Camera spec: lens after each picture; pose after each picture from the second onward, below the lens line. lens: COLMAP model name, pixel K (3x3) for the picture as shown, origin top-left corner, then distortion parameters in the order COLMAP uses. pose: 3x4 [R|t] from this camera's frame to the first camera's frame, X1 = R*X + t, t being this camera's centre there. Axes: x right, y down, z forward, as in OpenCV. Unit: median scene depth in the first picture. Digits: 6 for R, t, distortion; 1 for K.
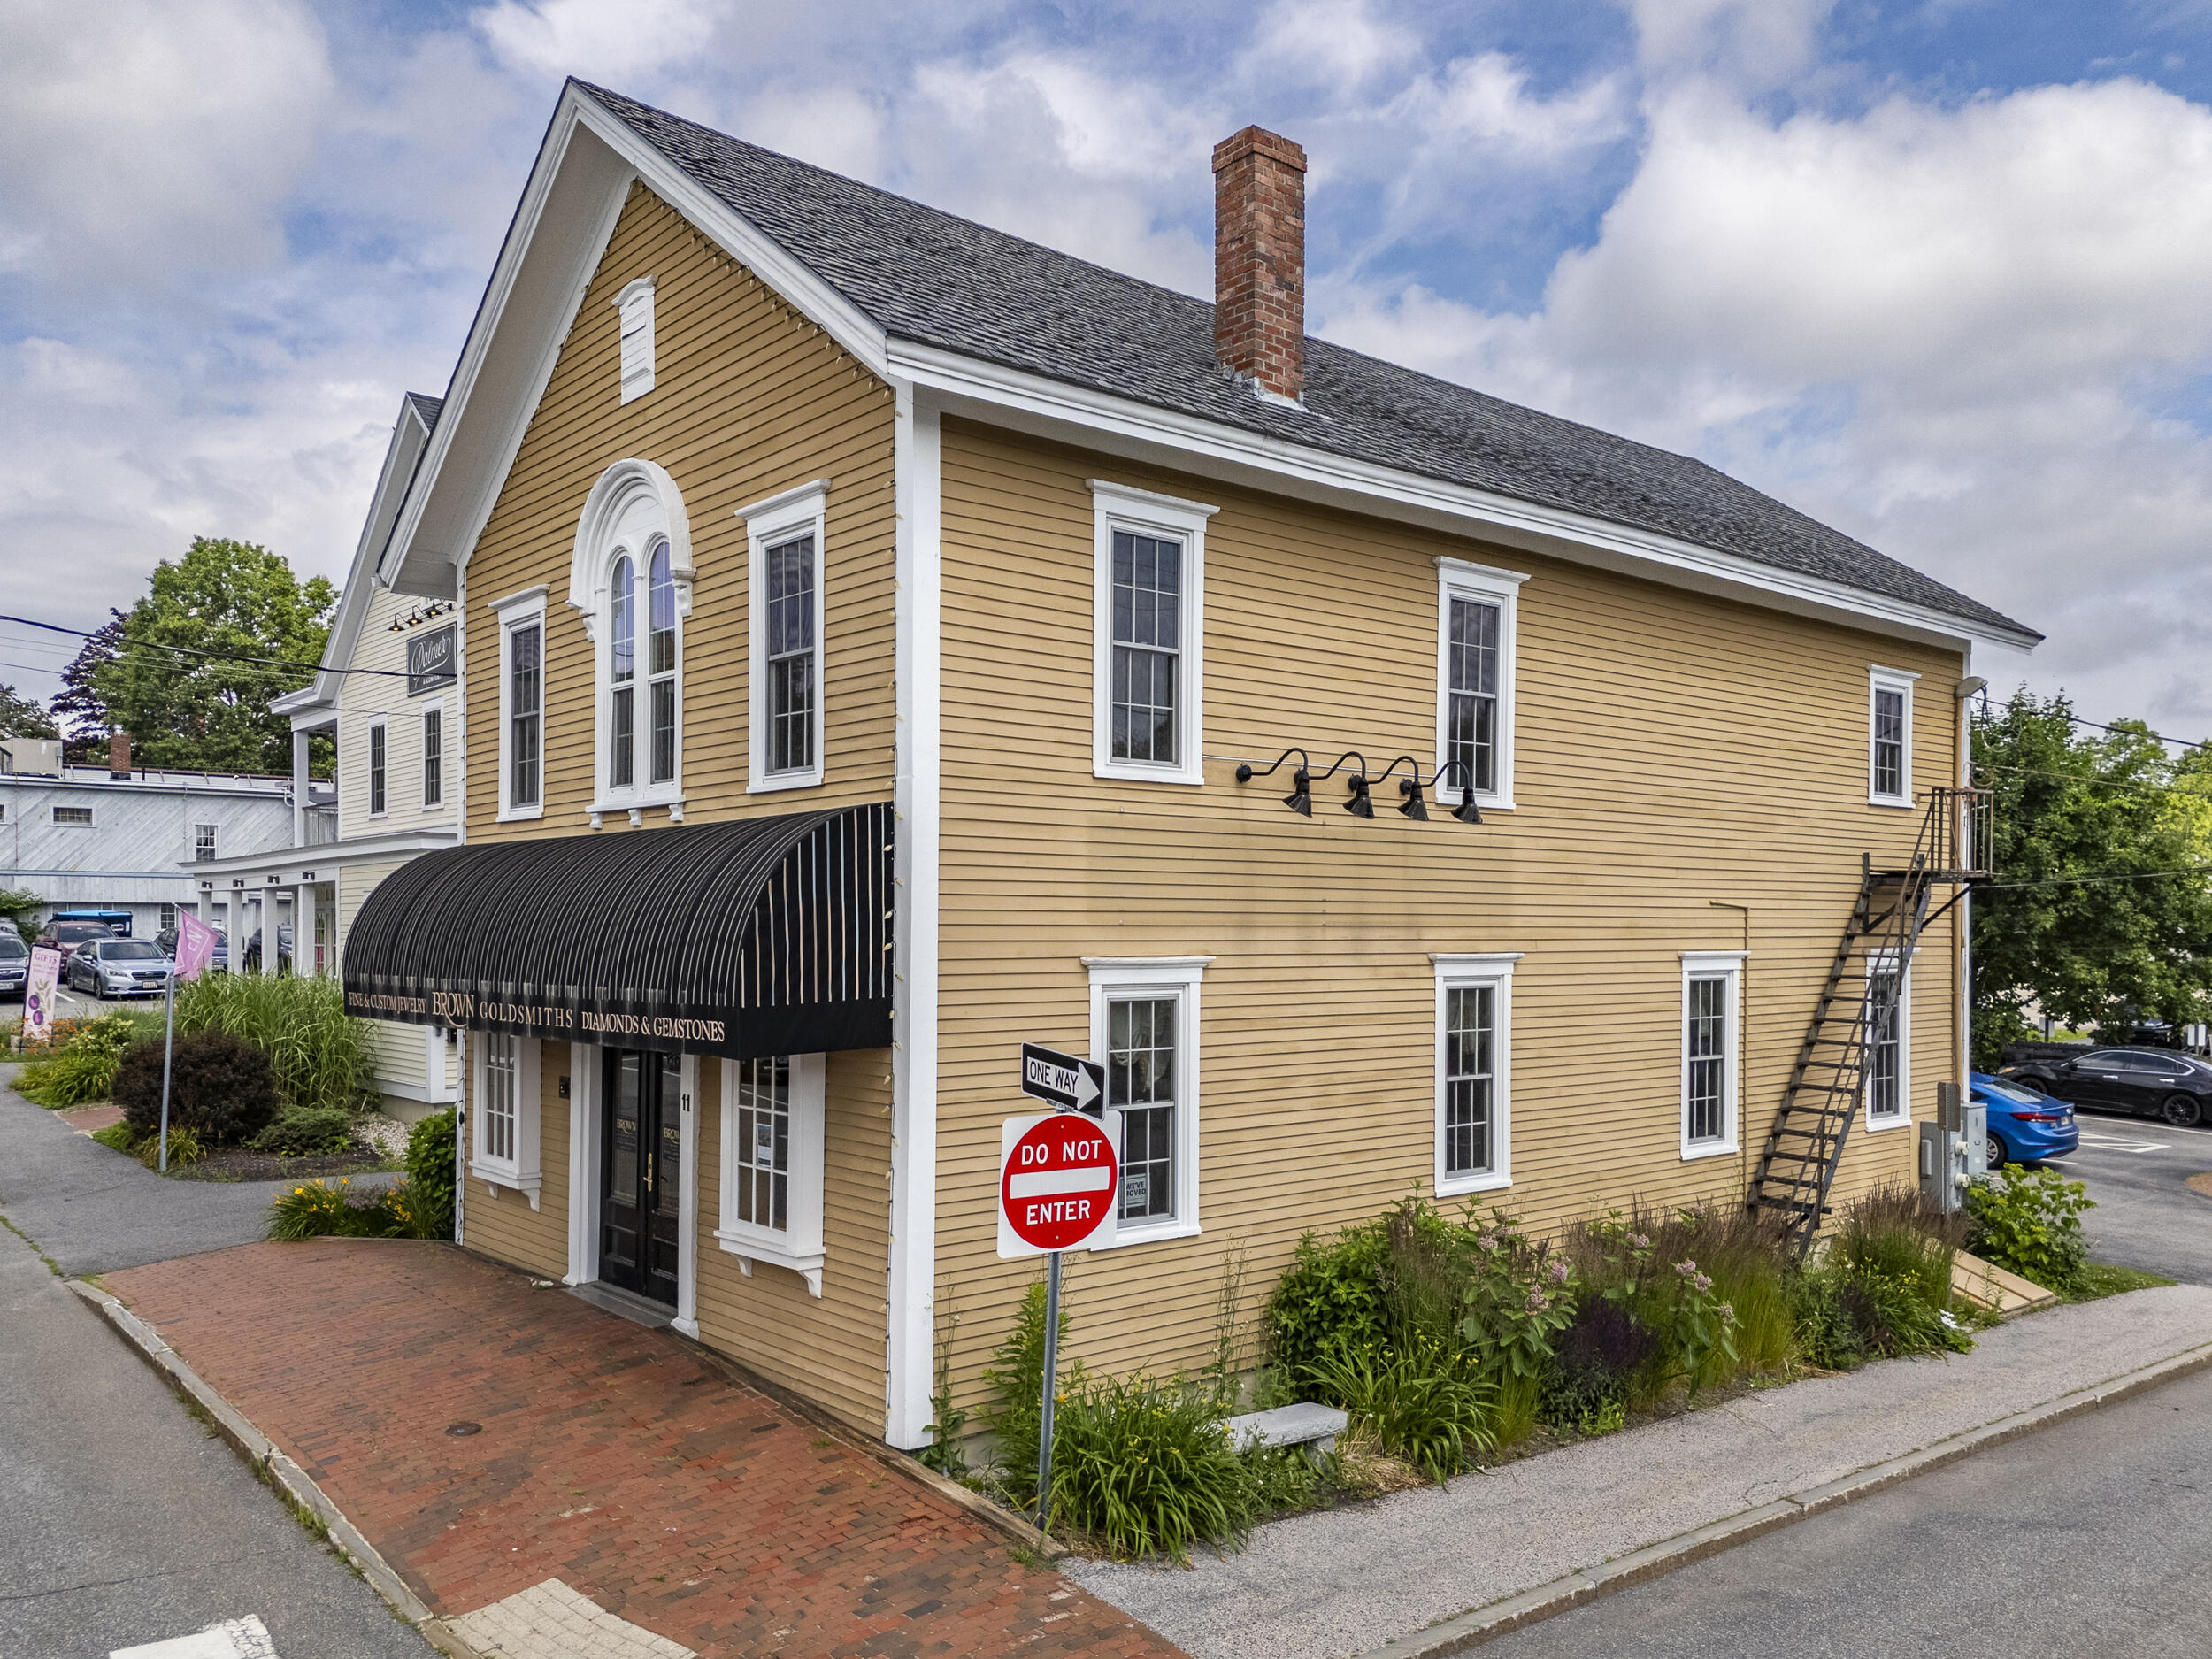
lens RADIAL K [[1703.0, 0, 1107.8], [0, 1703.0, 930.2], [0, 0, 1]] dist [0.032473, 0.000634]
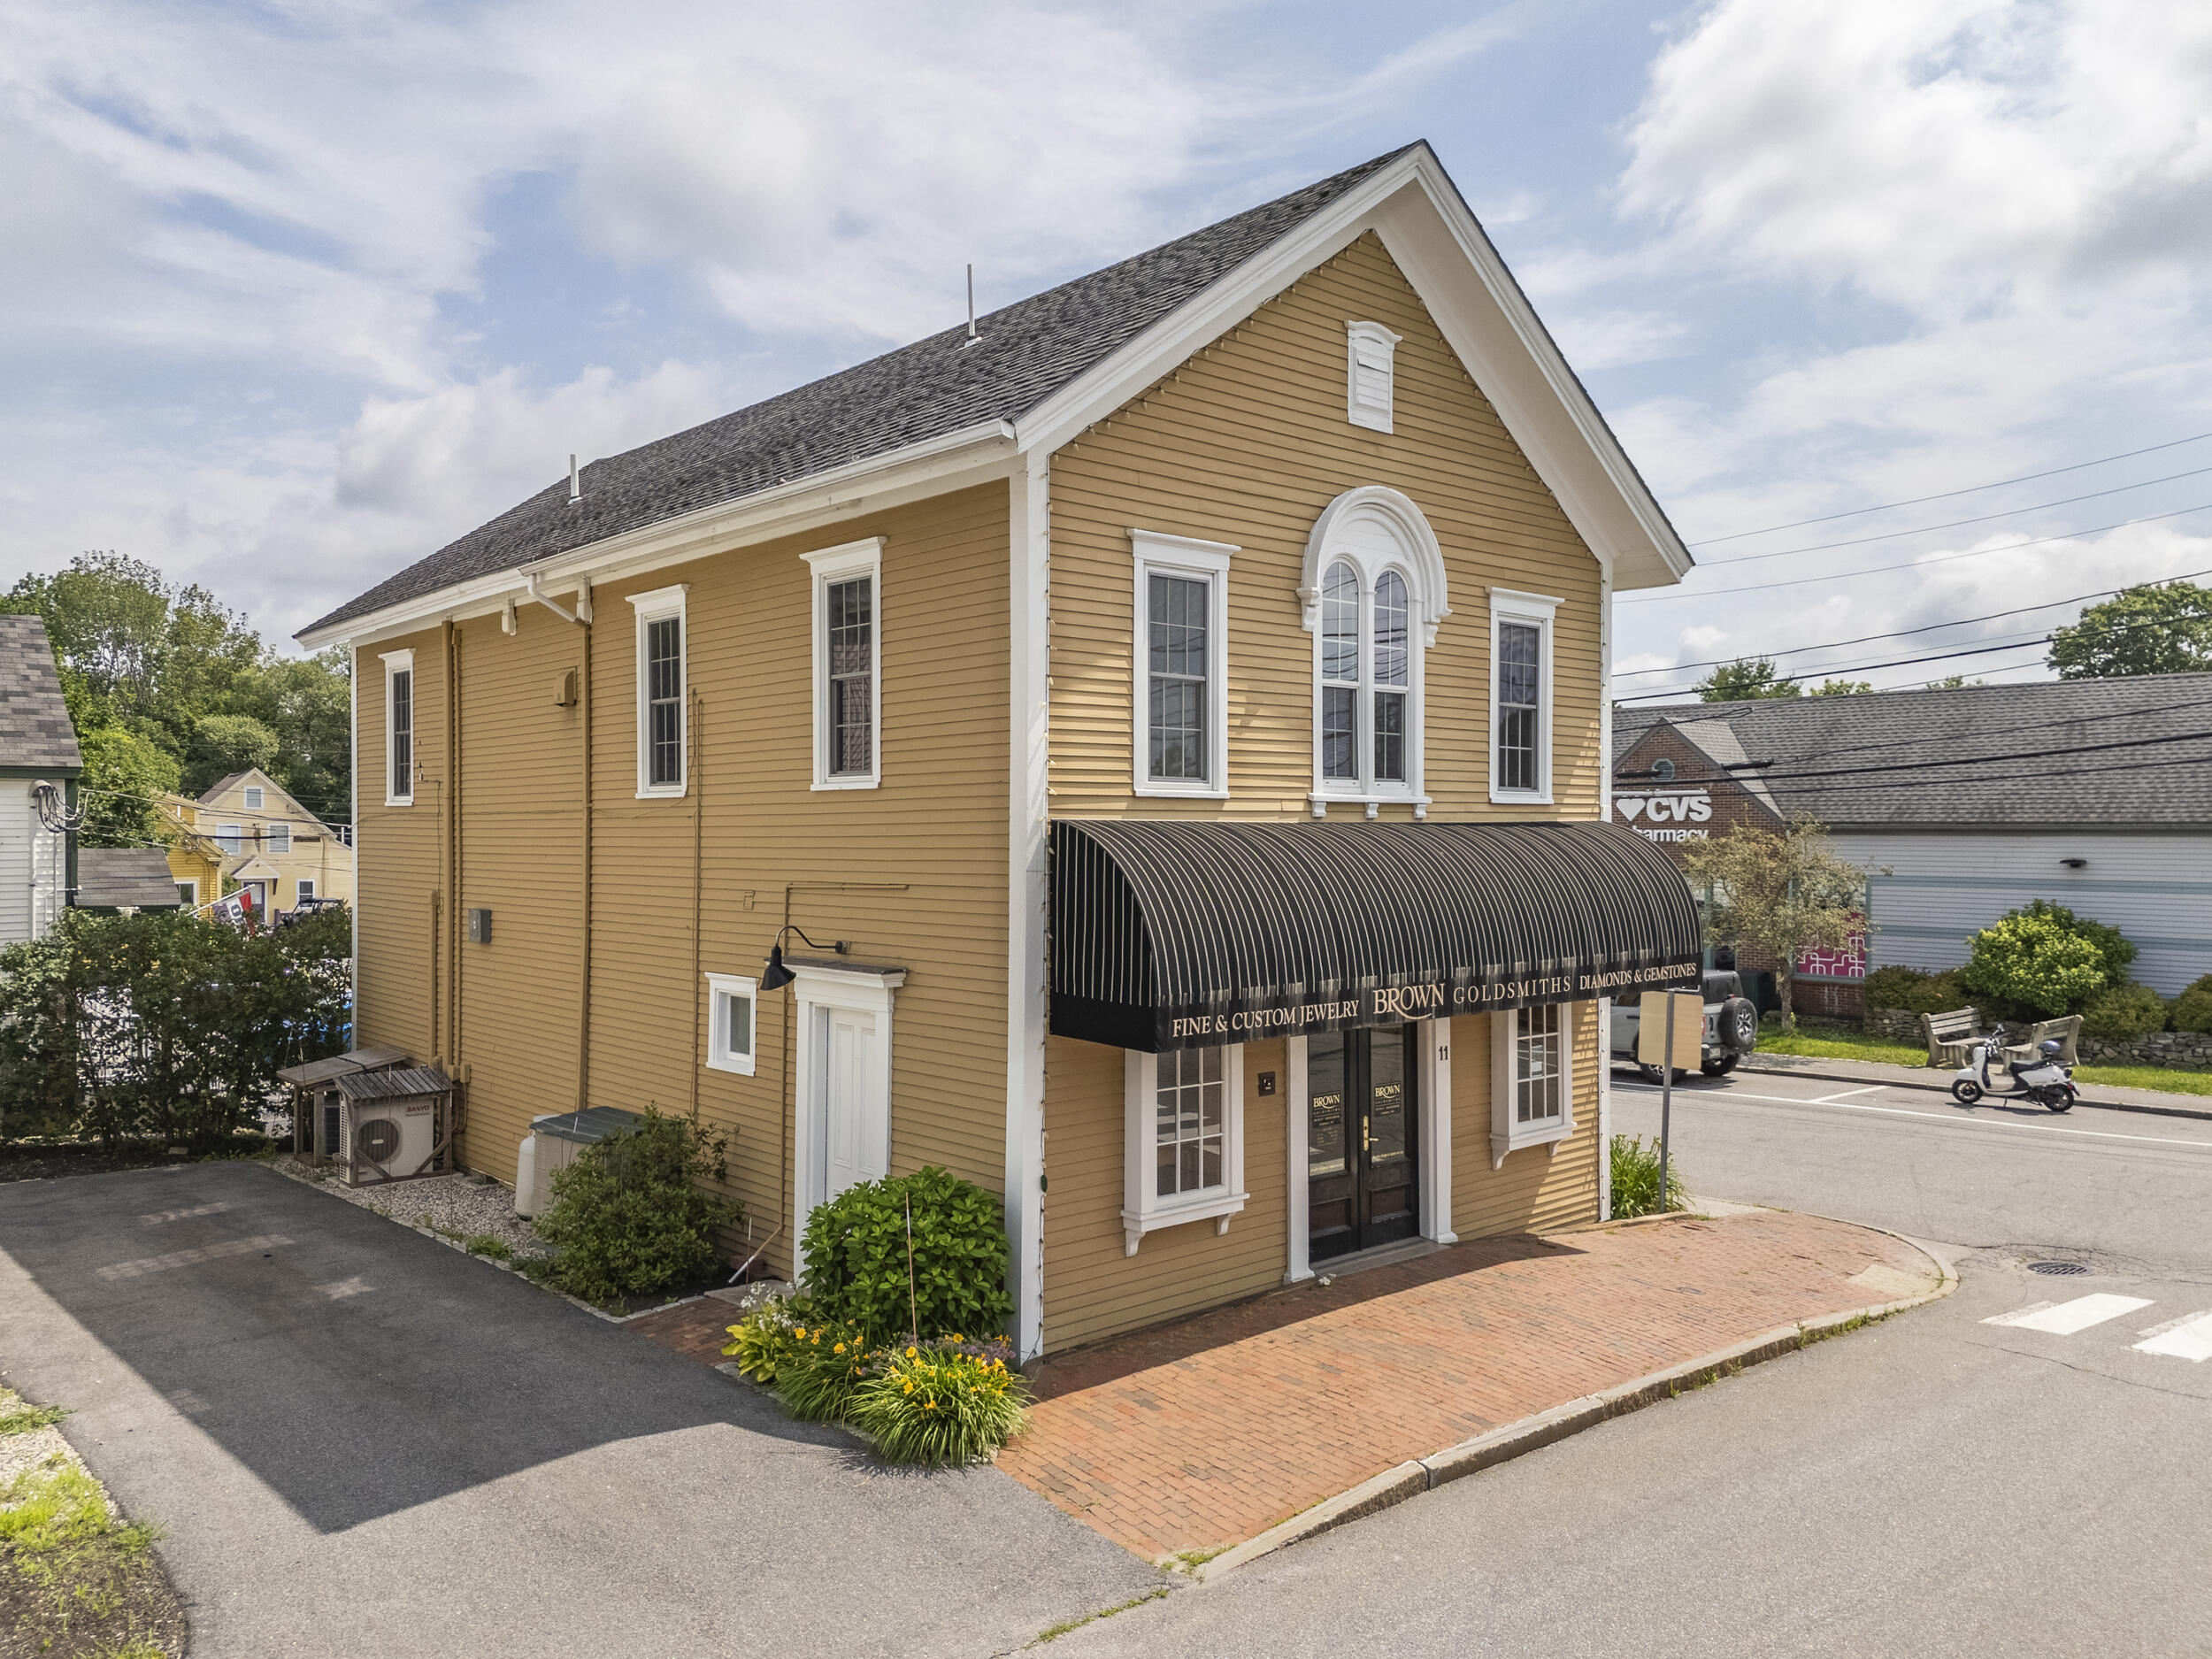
lens RADIAL K [[1636.0, 0, 1106.0], [0, 1636.0, 829.5], [0, 0, 1]] dist [0.037995, -0.001104]
pose [[-0.014995, -0.001681, 0.999886, -1.472747], [0.000682, 0.999998, 0.001691, -0.062197], [-0.999887, 0.000707, -0.014994, 1.318708]]
